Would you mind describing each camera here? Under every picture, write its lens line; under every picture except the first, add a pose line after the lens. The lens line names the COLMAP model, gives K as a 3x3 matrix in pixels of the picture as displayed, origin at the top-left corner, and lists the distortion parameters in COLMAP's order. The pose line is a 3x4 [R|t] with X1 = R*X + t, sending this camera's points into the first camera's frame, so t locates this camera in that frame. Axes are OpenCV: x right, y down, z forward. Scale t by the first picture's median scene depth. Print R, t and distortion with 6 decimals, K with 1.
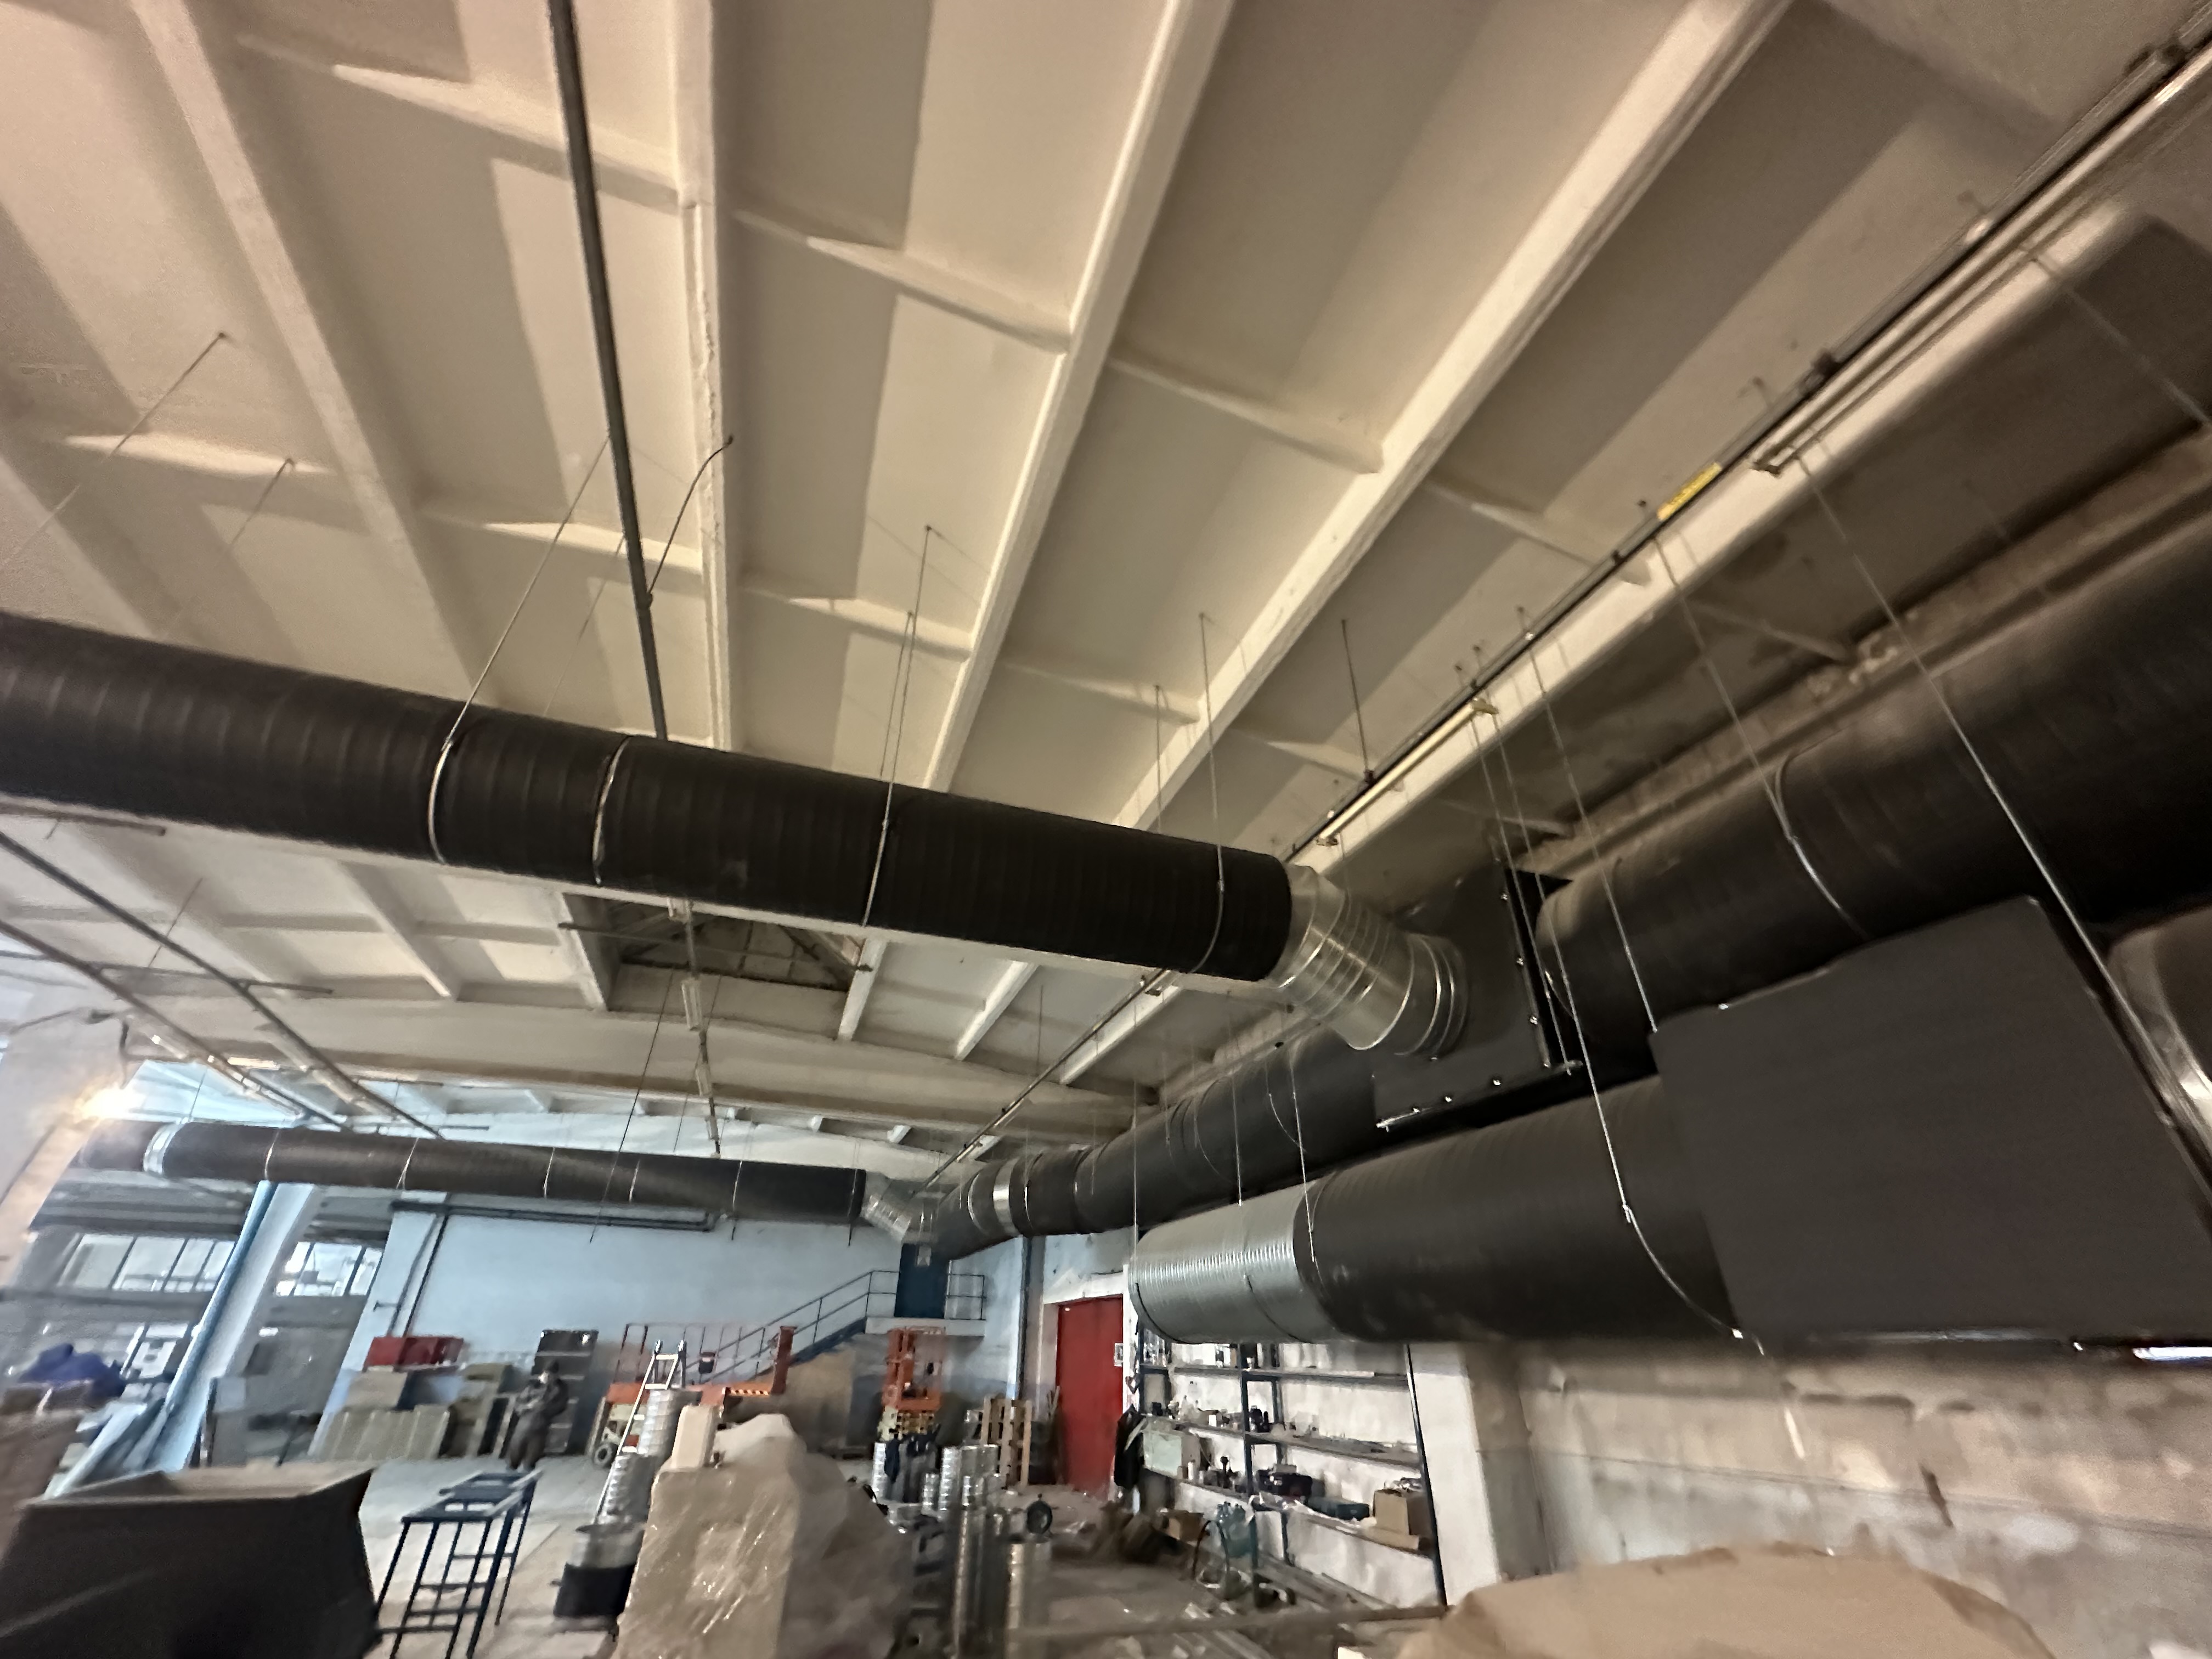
lens RADIAL K [[870.9, 0, 1102.0], [0, 870.9, 827.5], [0, 0, 1]] dist [-0.000793, 0.000154]
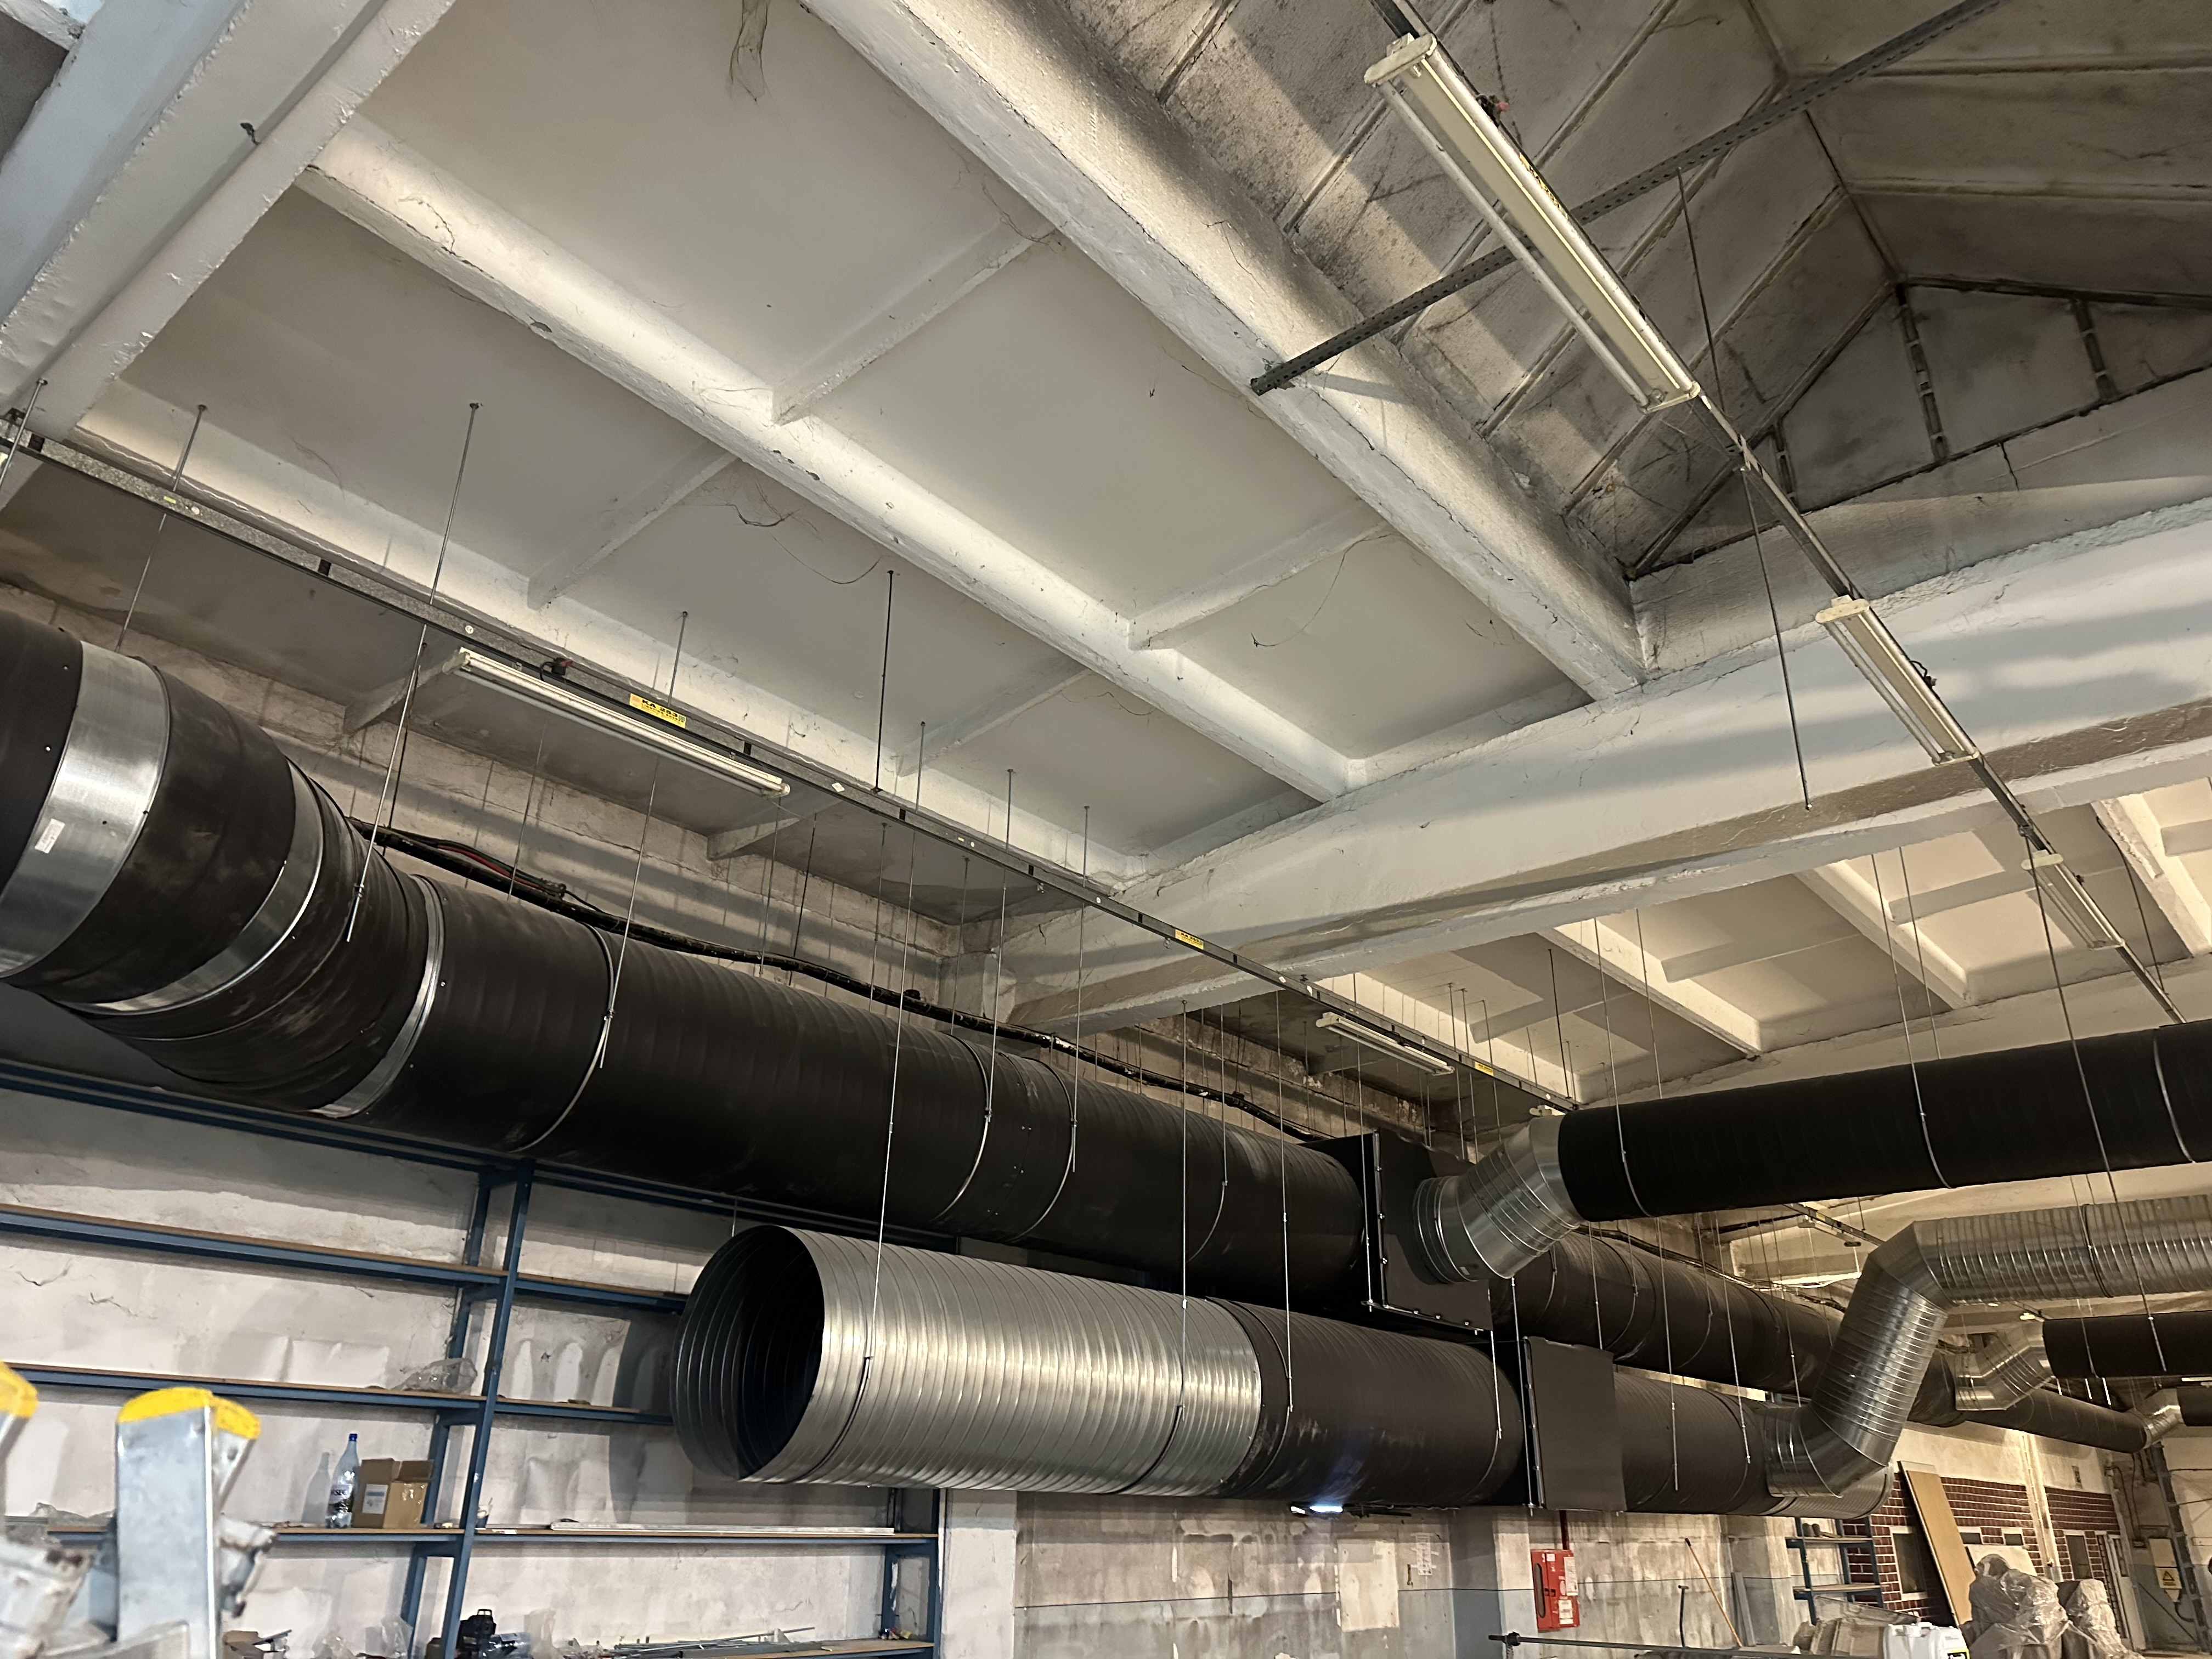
lens RADIAL K [[1552.9, 0, 1099.2], [0, 1552.9, 822.2], [0, 0, 1]] dist [0.032928, -0.039562]
pose [[-0.500543, 0.330724, 0.800049, -0.707446], [-0.467872, 0.674216, -0.571427, 0.695948], [-0.728390, -0.660344, -0.182738, 1.167302]]
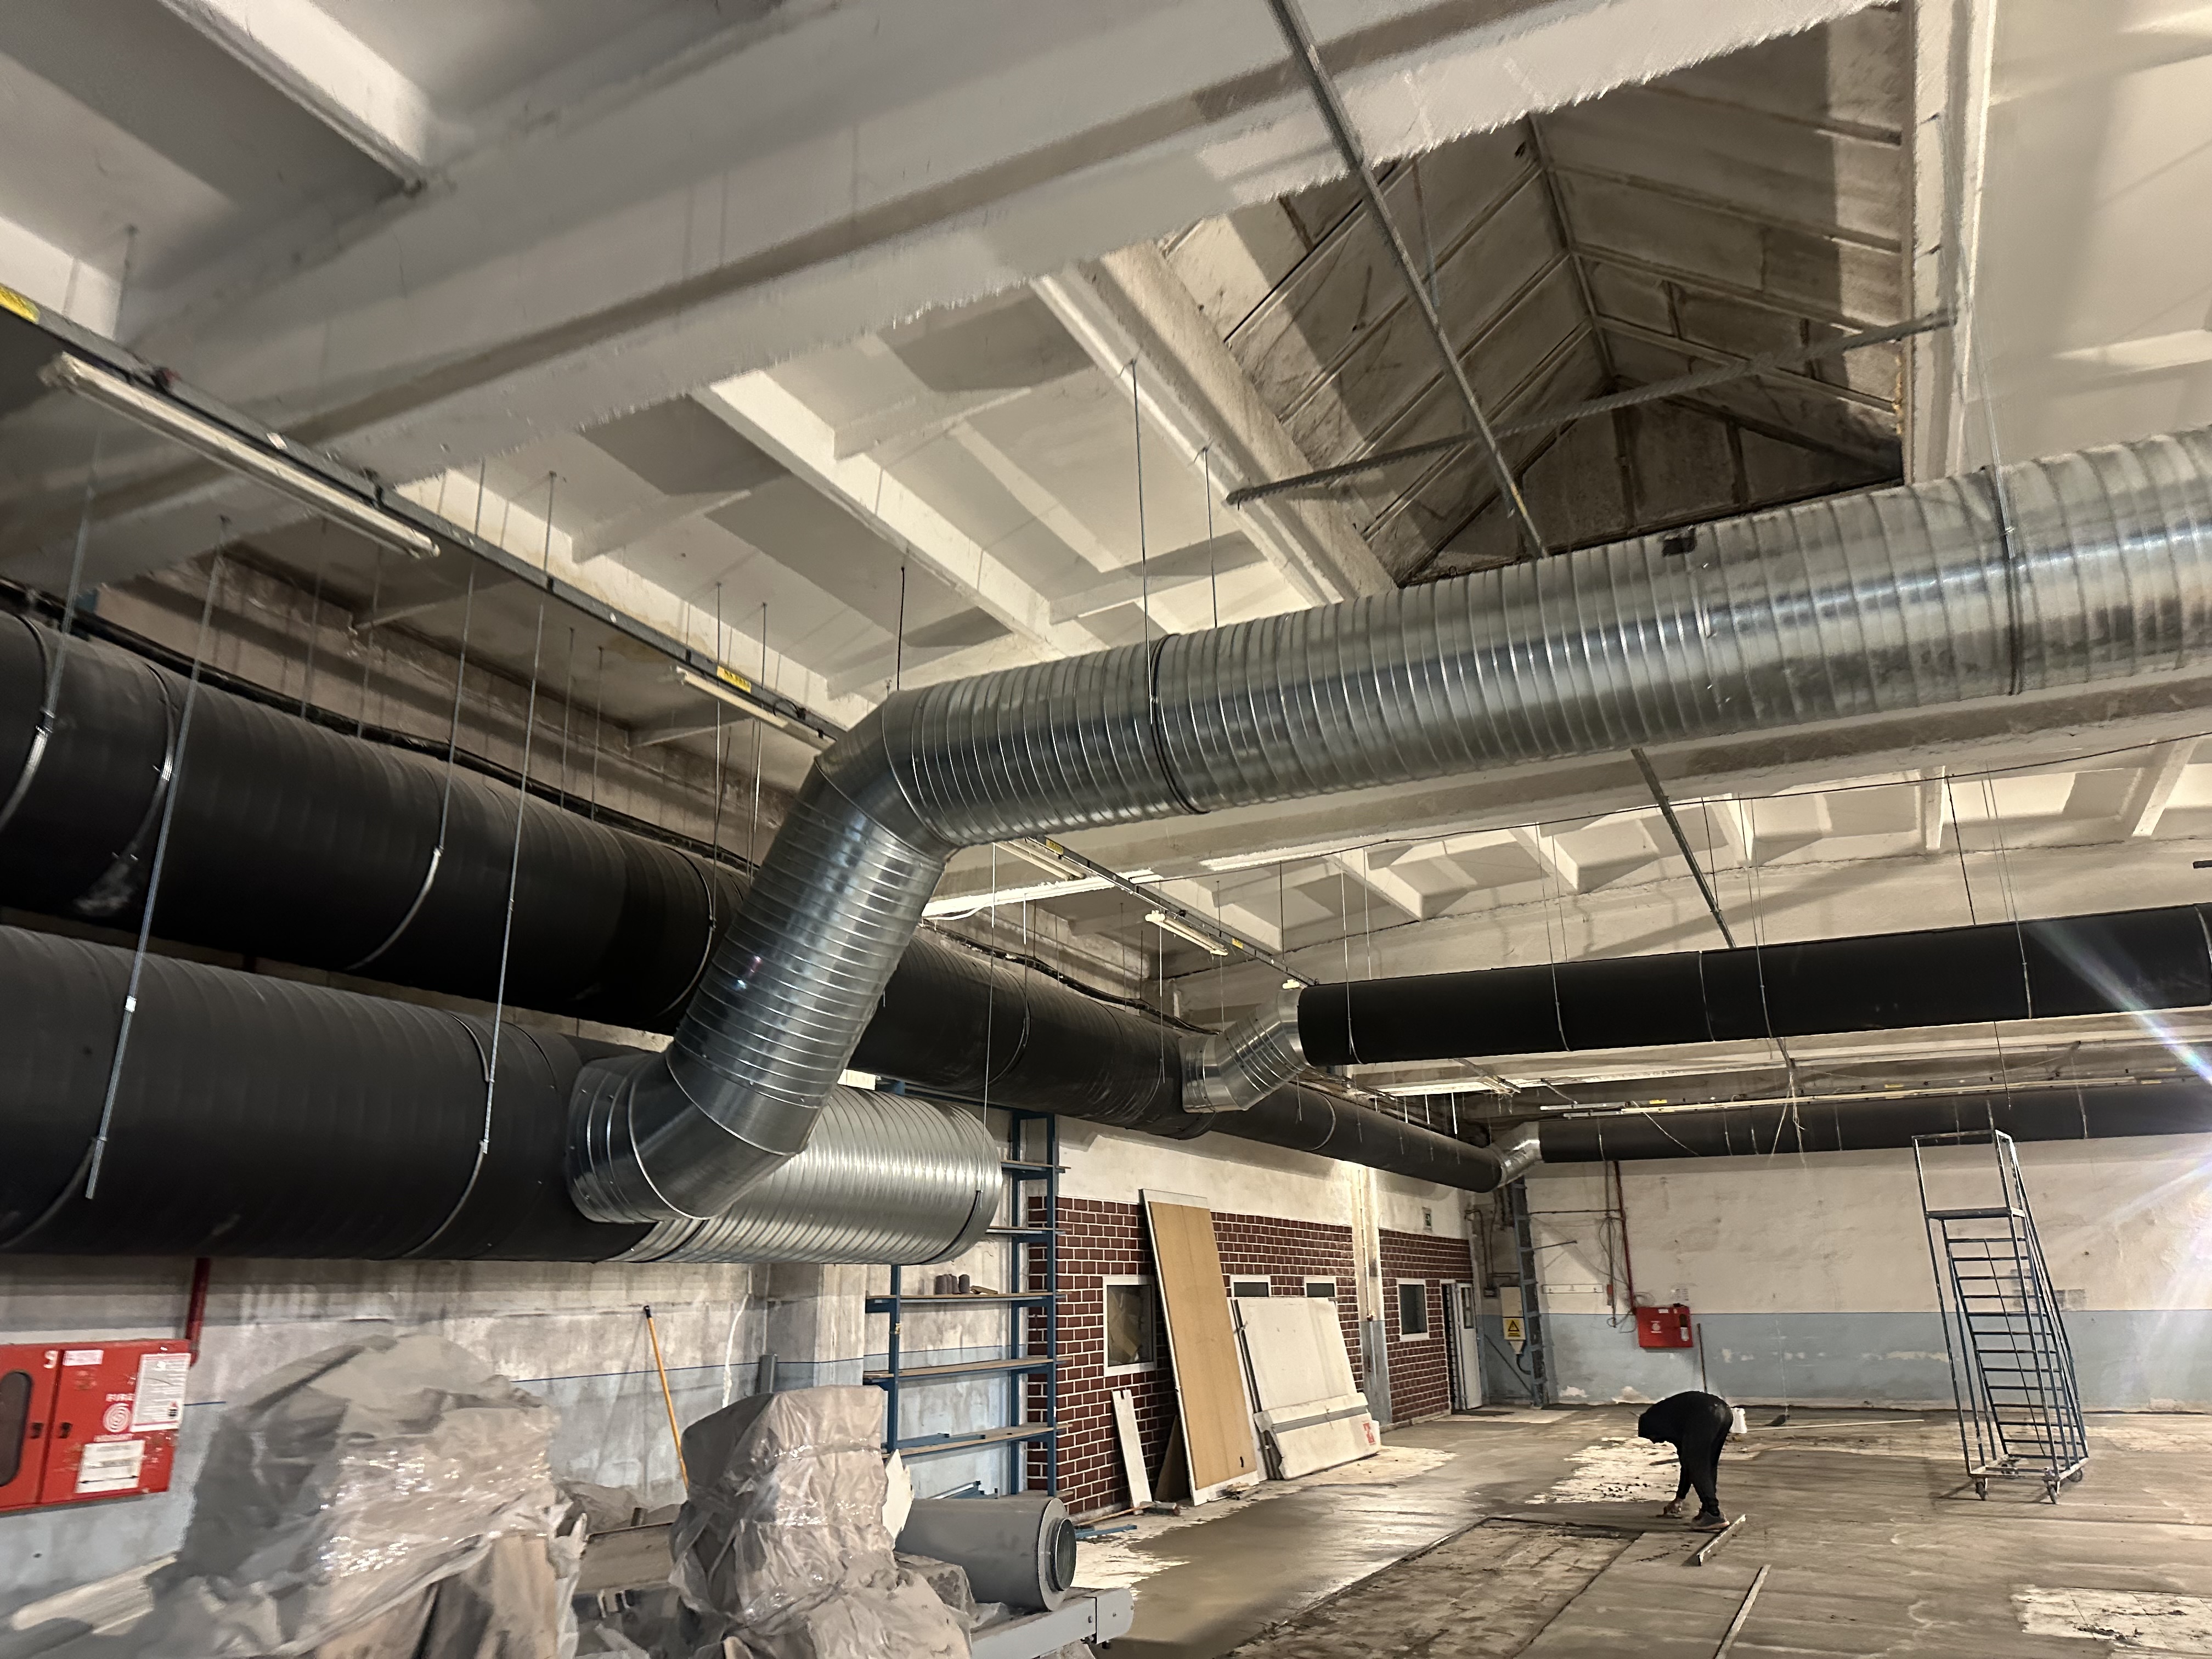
lens RADIAL K [[1540.7, 0, 1101.7], [0, 1540.7, 820.9], [0, 0, 1]] dist [0.110917, -0.157757]
pose [[-0.706313, 0.201234, 0.678695, -0.314701], [-0.362047, 0.721181, -0.590610, 0.153235], [-0.608313, -0.662875, -0.436523, 0.240875]]
